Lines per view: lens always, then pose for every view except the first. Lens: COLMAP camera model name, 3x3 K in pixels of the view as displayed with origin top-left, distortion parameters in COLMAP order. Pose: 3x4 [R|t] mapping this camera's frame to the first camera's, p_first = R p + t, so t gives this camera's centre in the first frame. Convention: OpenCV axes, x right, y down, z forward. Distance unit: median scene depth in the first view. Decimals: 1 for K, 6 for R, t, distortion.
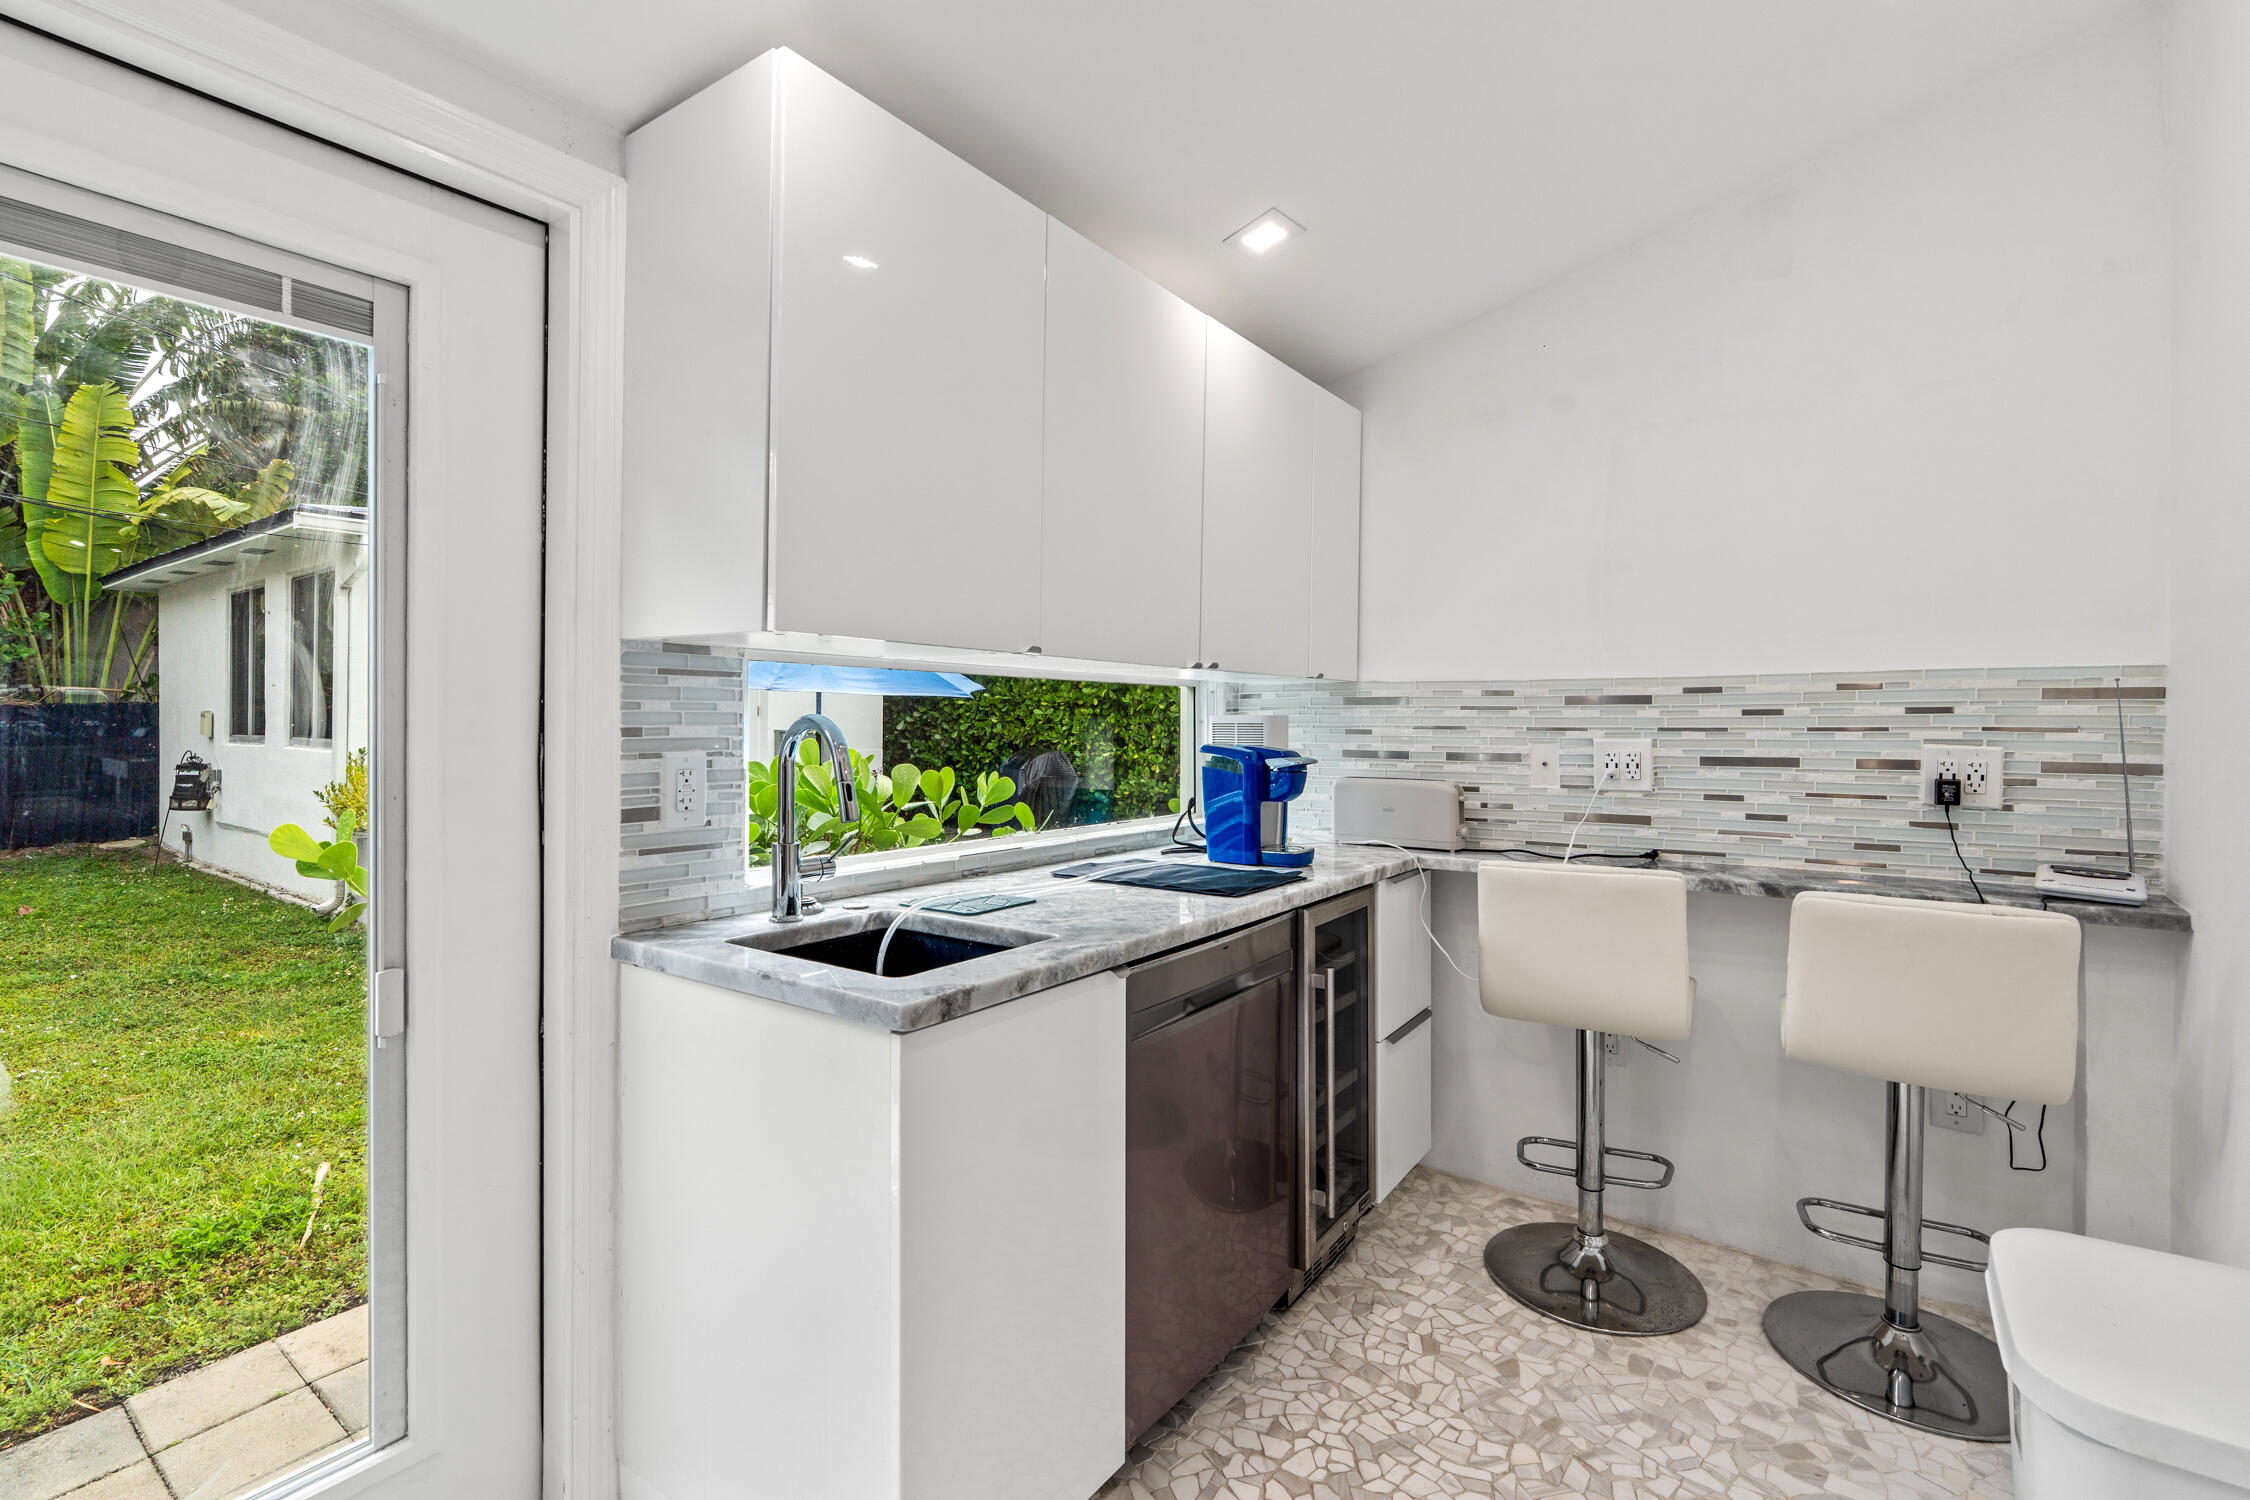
lens RADIAL K [[1018.7, 0, 1114.2], [0, 1018.7, 728.5], [0, 0, 1]] dist [-0.004985, 0.002465]
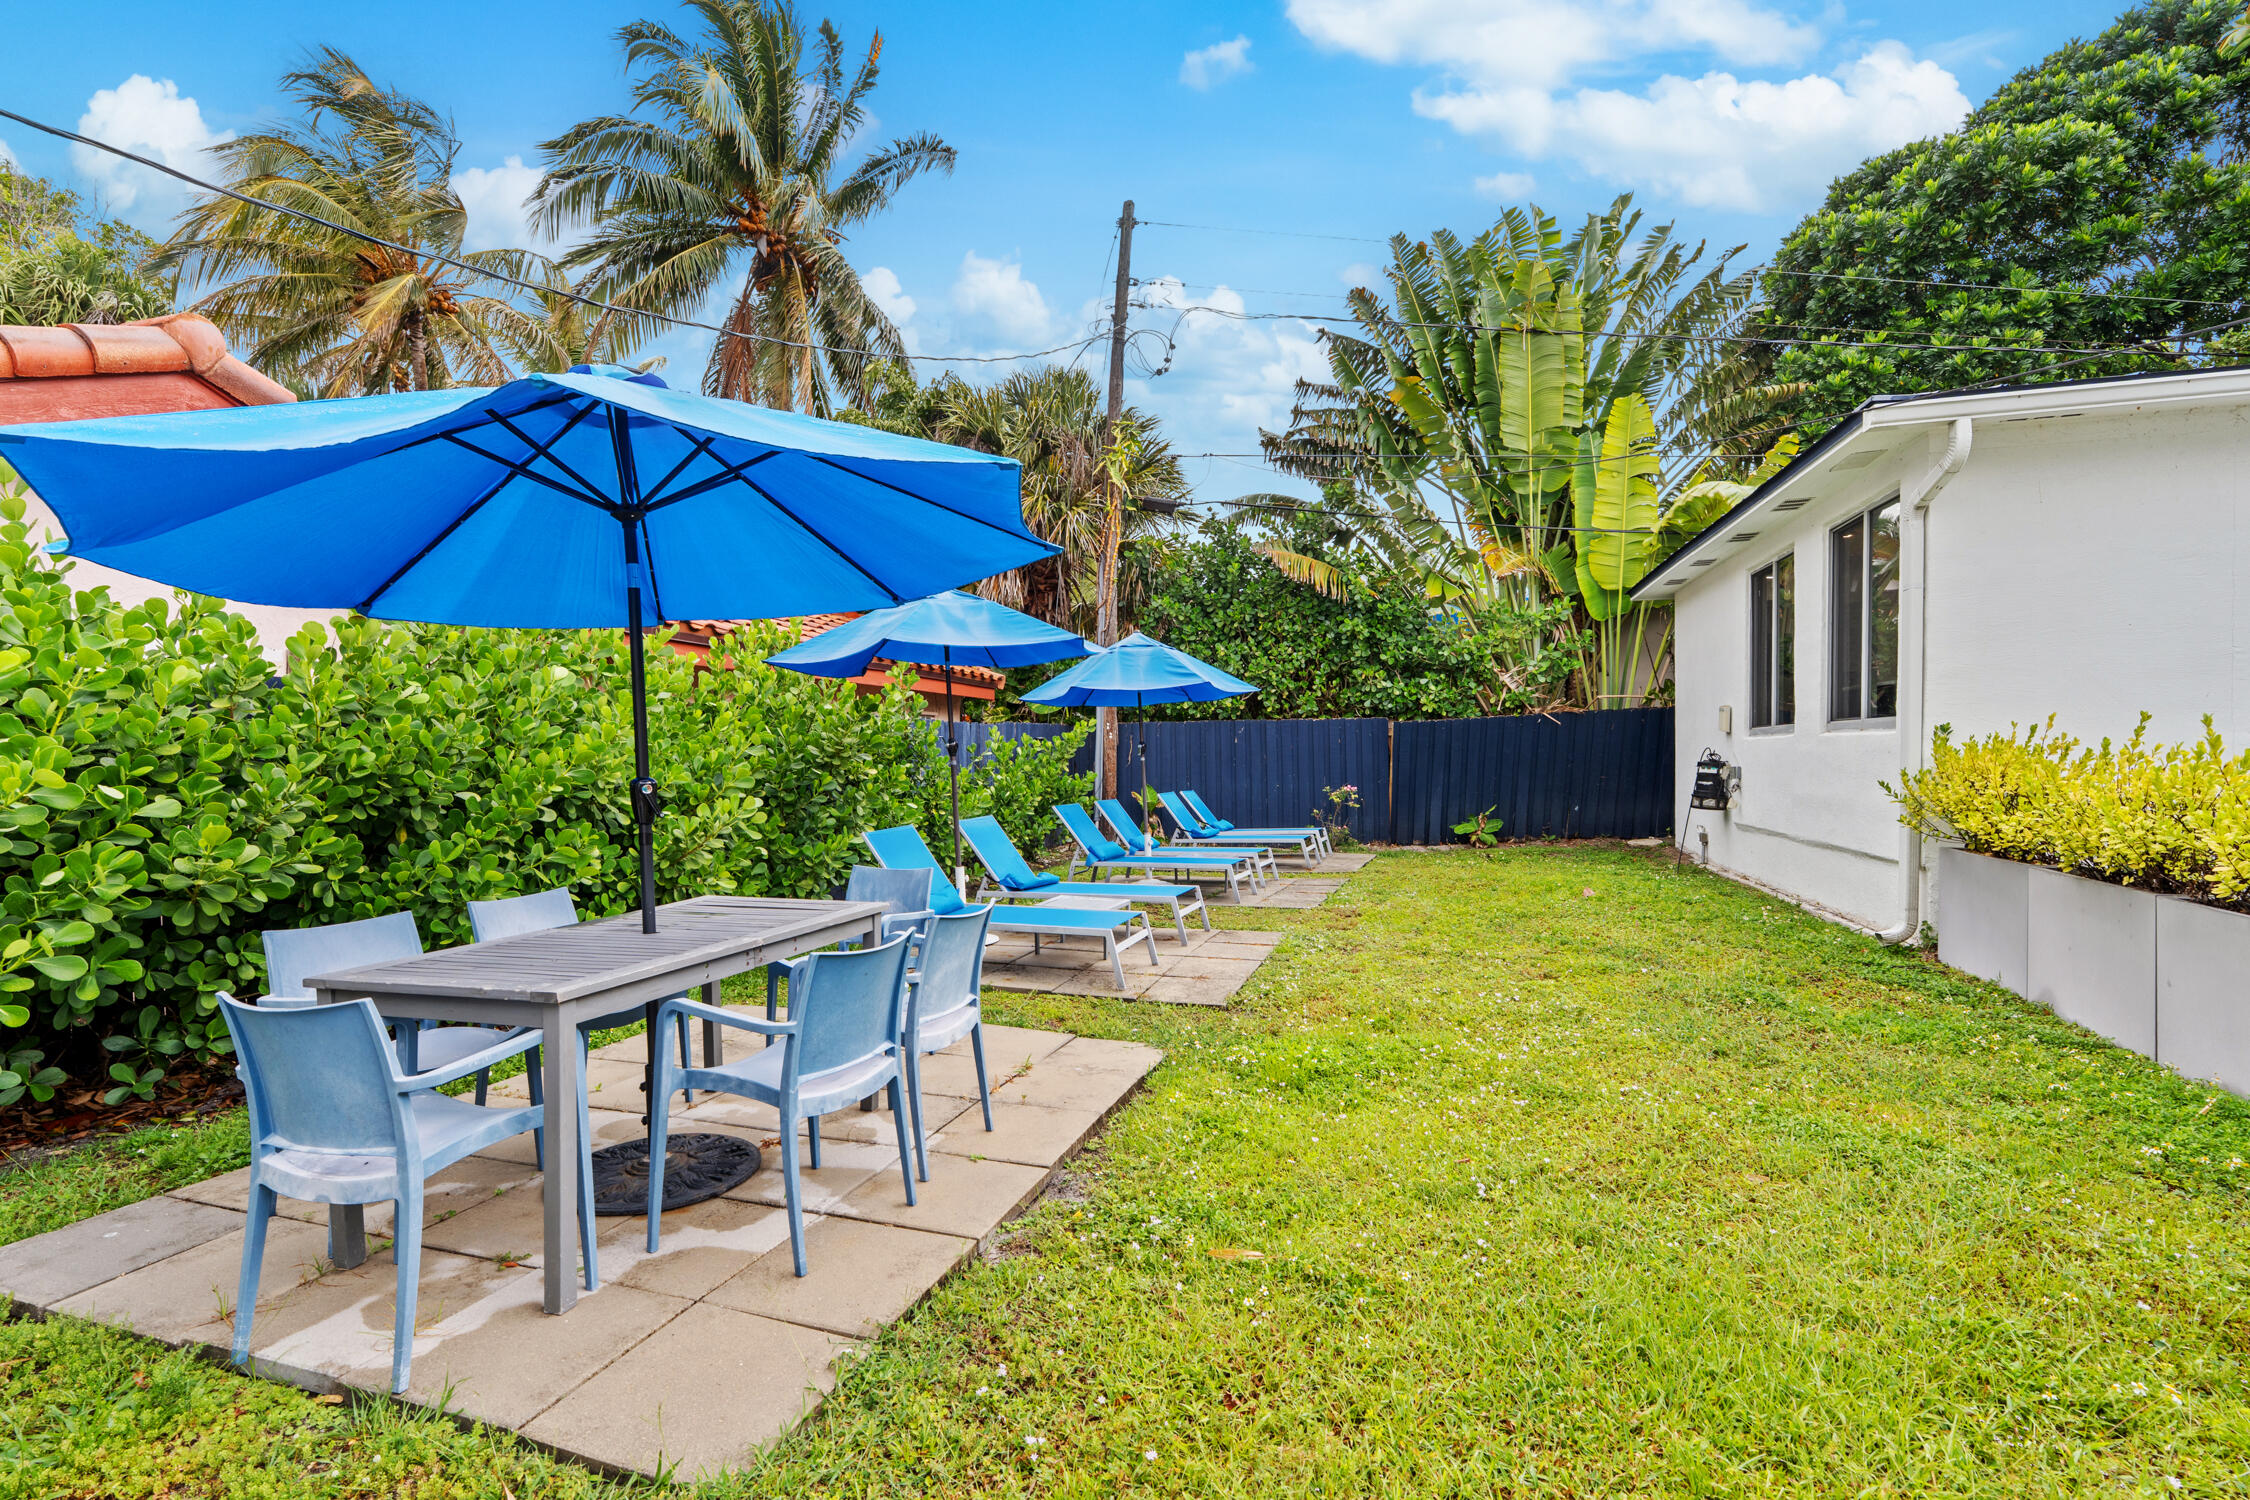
lens RADIAL K [[1018.7, 0, 1122.7], [0, 1018.7, 762.1], [0, 0, 1]] dist [-0.004985, 0.002465]
pose [[0.340649, -0.000701, -0.940190, -0.796459], [0.001994, 0.999998, -0.000023, 0.141188], [0.940188, -0.001867, 0.340650, 0.618537]]
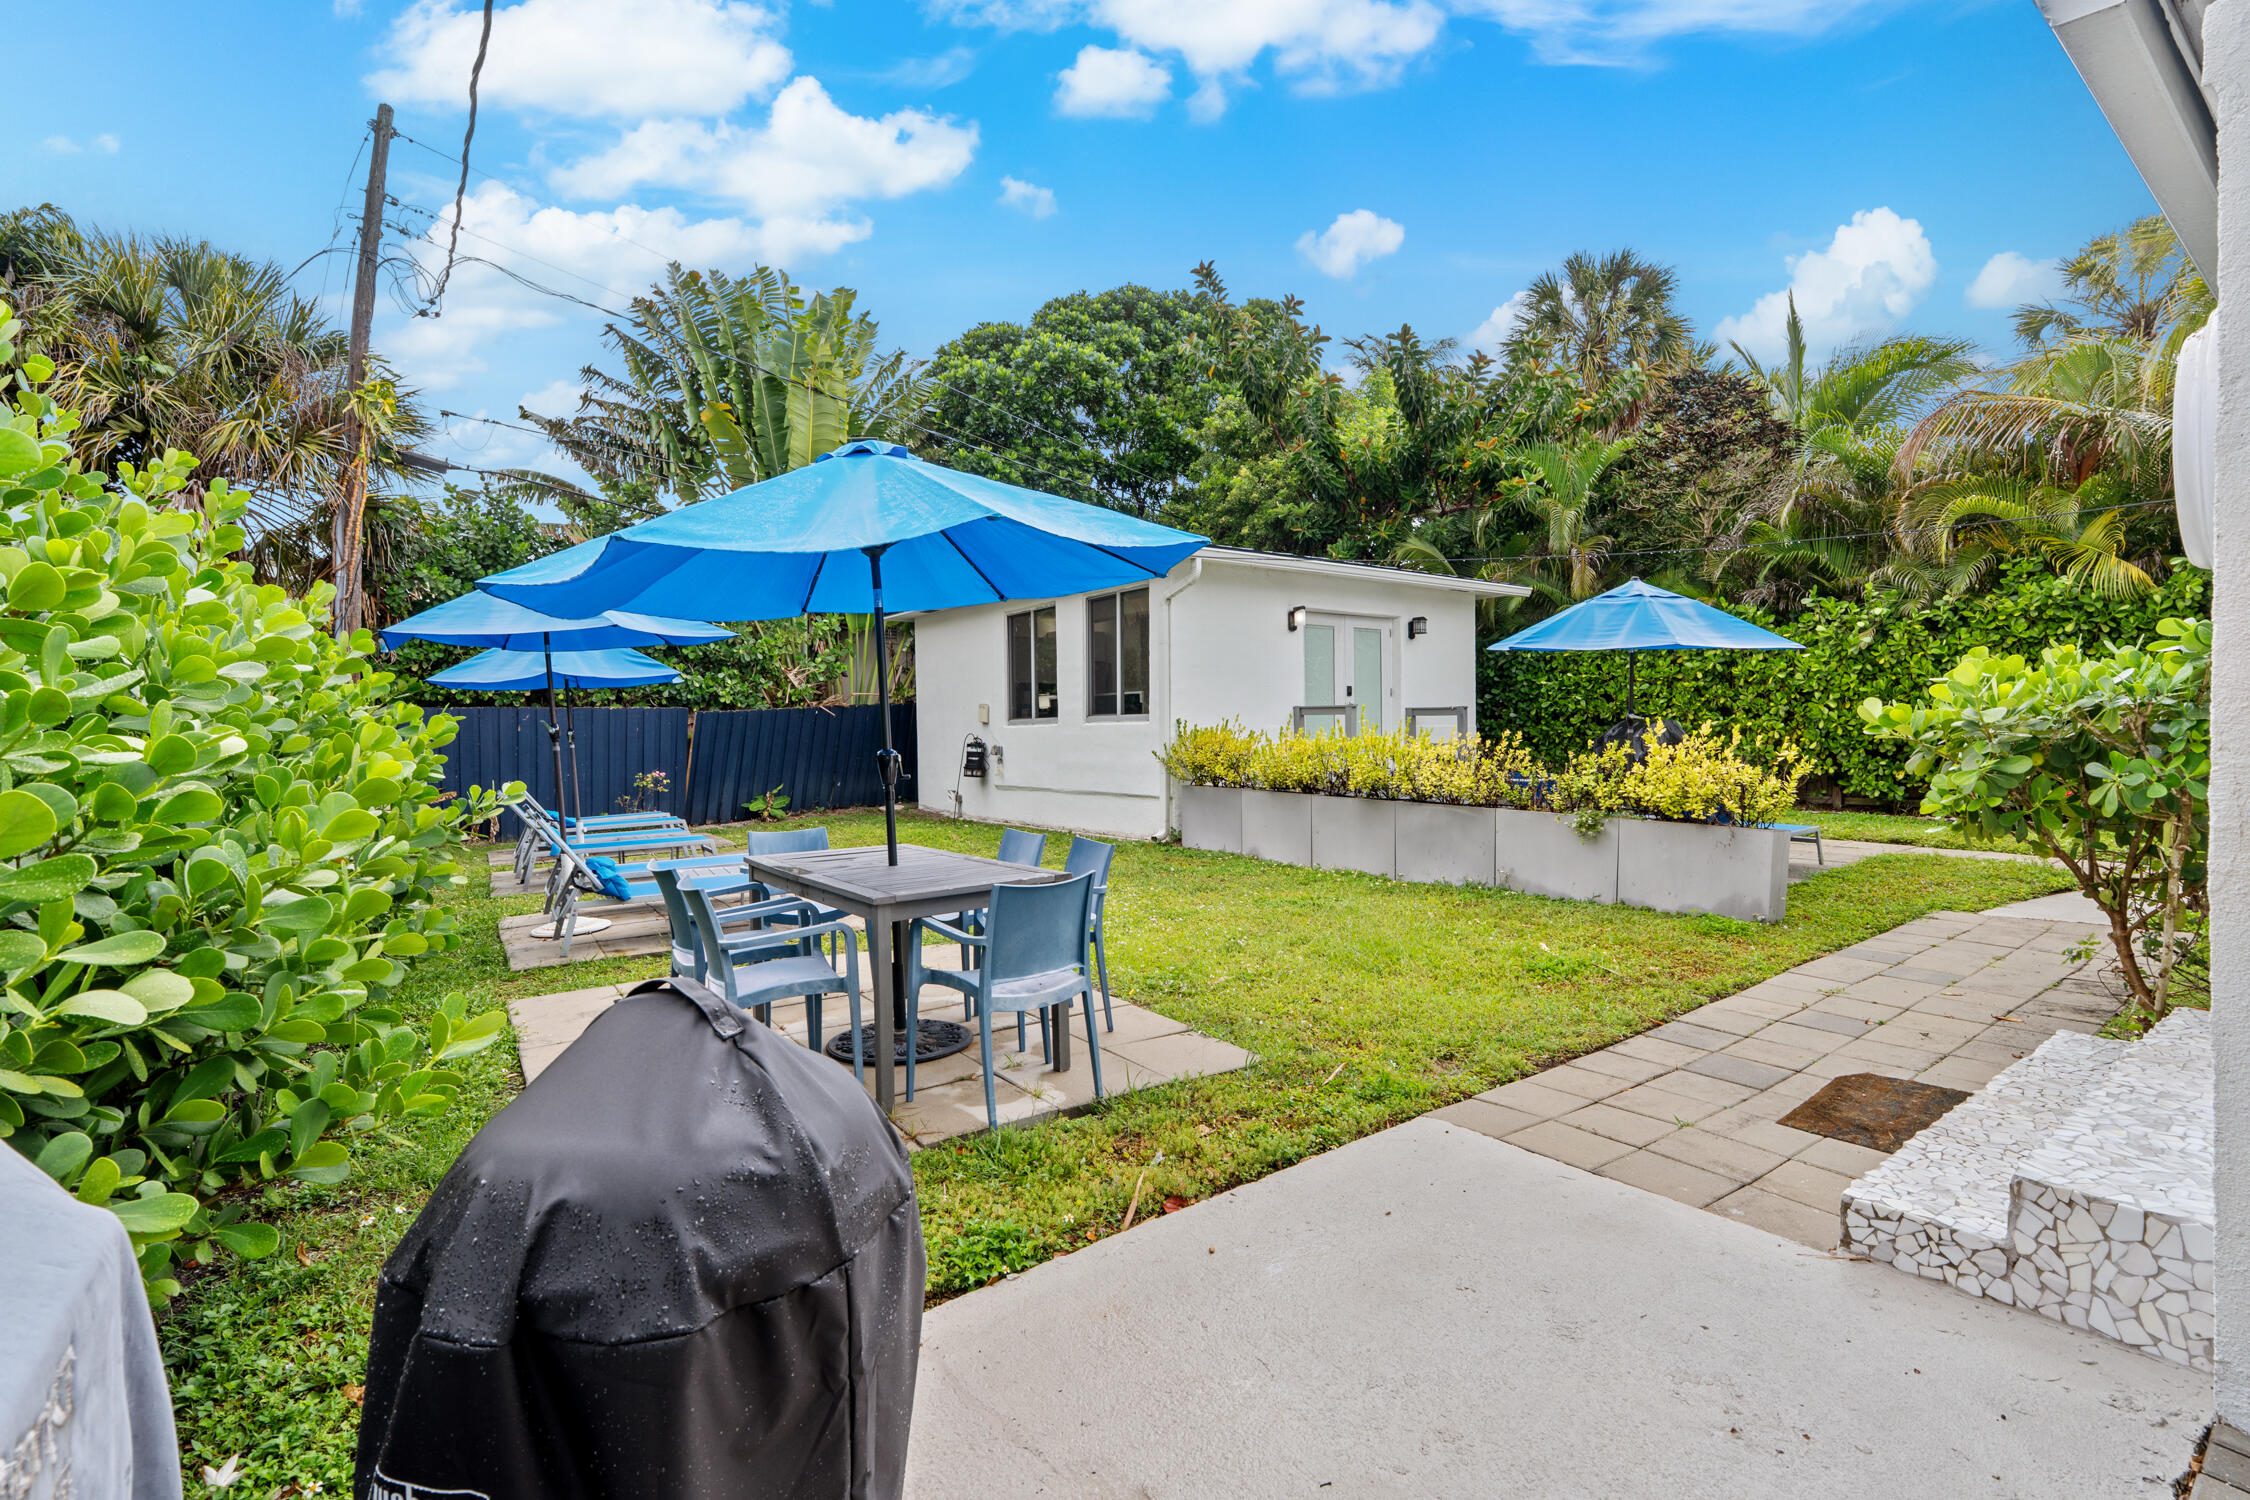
lens RADIAL K [[1018.7, 0, 1115.9], [0, 1018.7, 748.2], [0, 0, 1]] dist [-0.004985, 0.002465]
pose [[0.953894, -0.016762, -0.299676, -1.318616], [0.019229, 0.999801, 0.005284, 0.156009], [0.299528, -0.010802, 0.954026, -1.000007]]
